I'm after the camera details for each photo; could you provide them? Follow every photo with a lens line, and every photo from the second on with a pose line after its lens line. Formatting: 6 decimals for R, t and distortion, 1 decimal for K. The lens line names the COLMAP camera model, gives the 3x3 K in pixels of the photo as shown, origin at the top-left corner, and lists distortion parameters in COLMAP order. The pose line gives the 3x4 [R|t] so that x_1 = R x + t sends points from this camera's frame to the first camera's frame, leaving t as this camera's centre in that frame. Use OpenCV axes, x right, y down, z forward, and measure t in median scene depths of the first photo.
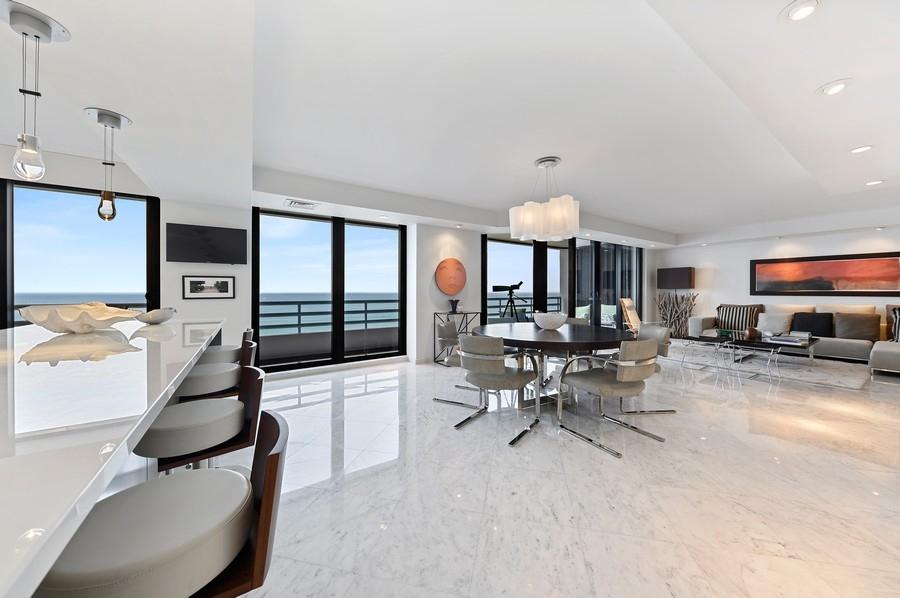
lens RADIAL K [[318.7, 0, 452.1], [0, 318.7, 290.9], [0, 0, 1]] dist [-0.000537, -0.001047]
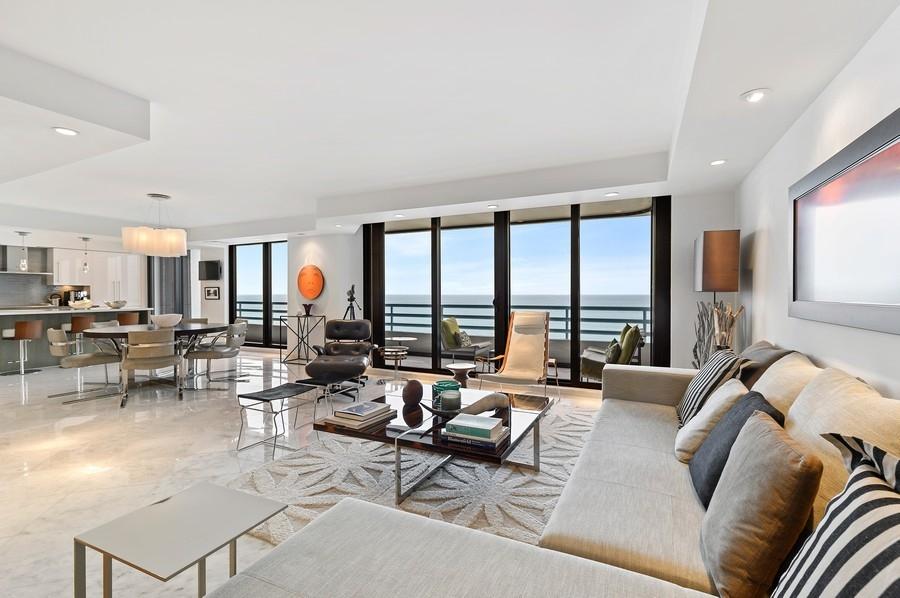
lens RADIAL K [[398.5, 0, 476.9], [0, 398.5, 290.9], [0, 0, 1]] dist [-0.025205, -0.000330]
pose [[0.533721, -0.005790, -0.845641, 1.356523], [0.001892, 0.999982, -0.005653, -0.005927], [0.845658, 0.001417, 0.533723, 0.735504]]
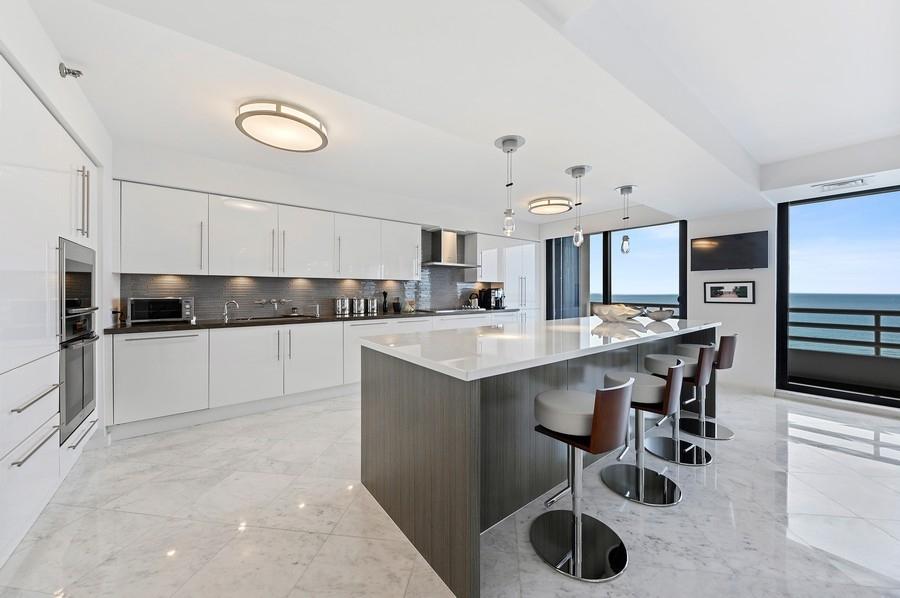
lens RADIAL K [[318.7, 0, 449.0], [0, 318.7, 290.8], [0, 0, 1]] dist [-0.000537, -0.001047]
pose [[0.073142, -0.003078, -0.997317, 0.154805], [-0.000266, 0.999995, -0.003106, -0.008699], [0.997321, 0.000492, 0.073141, -0.003447]]
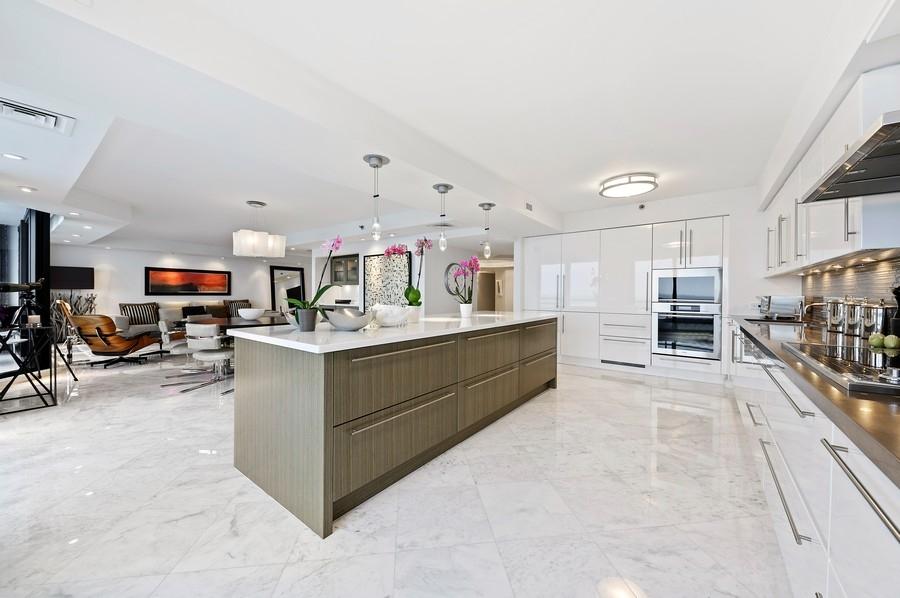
lens RADIAL K [[318.7, 0, 453.6], [0, 318.7, 302.8], [0, 0, 1]] dist [-0.000537, -0.001047]
pose [[-0.355551, -0.029134, 0.934203, -0.812687], [-0.006028, 0.999565, 0.028879, -0.000275], [-0.934638, 0.004637, -0.355571, 0.396398]]
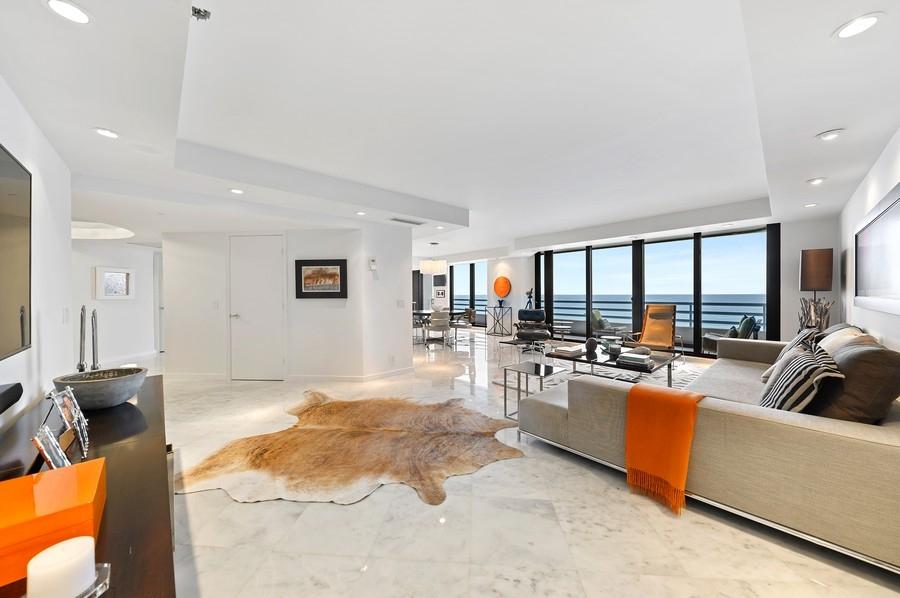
lens RADIAL K [[312.3, 0, 462.4], [0, 312.3, 292.4], [0, 0, 1]] dist [0.001464, -0.000510]
pose [[0.150949, -0.005547, -0.988526, 1.590956], [0.007102, 0.999965, -0.004527, -0.006374], [0.988516, -0.006338, 0.150983, 0.508336]]
